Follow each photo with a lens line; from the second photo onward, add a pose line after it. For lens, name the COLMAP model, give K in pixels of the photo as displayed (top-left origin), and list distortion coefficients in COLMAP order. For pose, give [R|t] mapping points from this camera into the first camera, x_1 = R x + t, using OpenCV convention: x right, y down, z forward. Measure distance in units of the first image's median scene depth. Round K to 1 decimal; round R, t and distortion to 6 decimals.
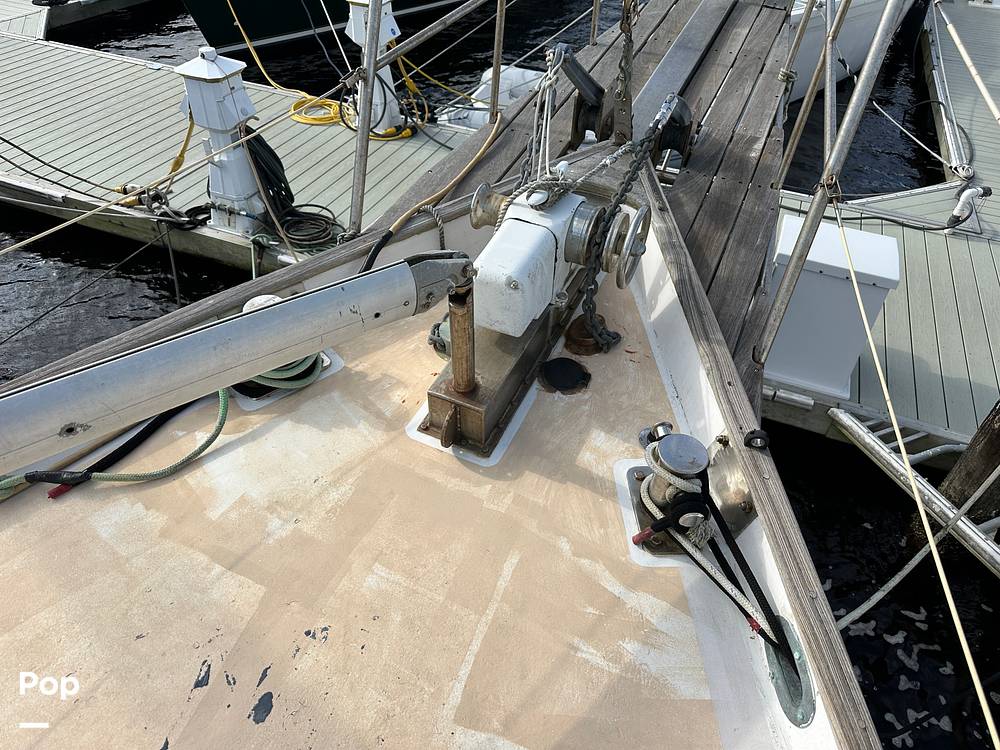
lens RADIAL K [[733.4, 0, 503.2], [0, 733.4, 364.6], [0, 0, 1]] dist [0.184196, -0.331821]
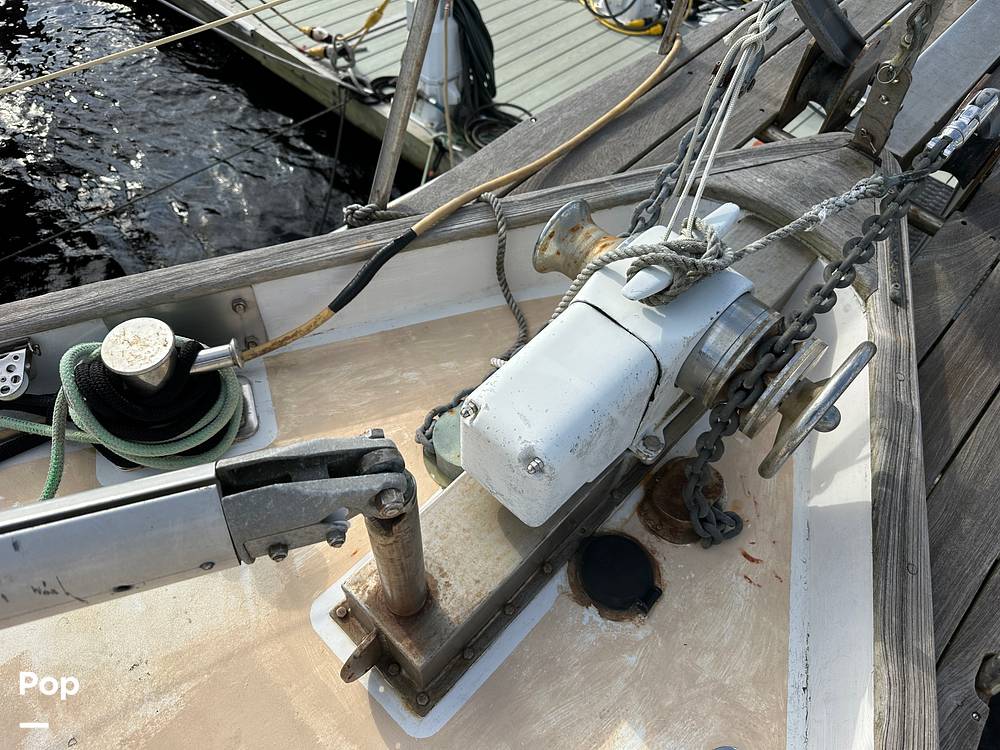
lens RADIAL K [[652.7, 0, 503.7], [0, 652.7, 380.4], [0, 0, 1]] dist [-0.018061, 0.000087]
pose [[0.938955, 0.280713, -0.198907, 0.055869], [-0.232396, 0.943818, 0.234944, -0.219291], [0.253684, -0.174377, 0.951440, 0.501236]]
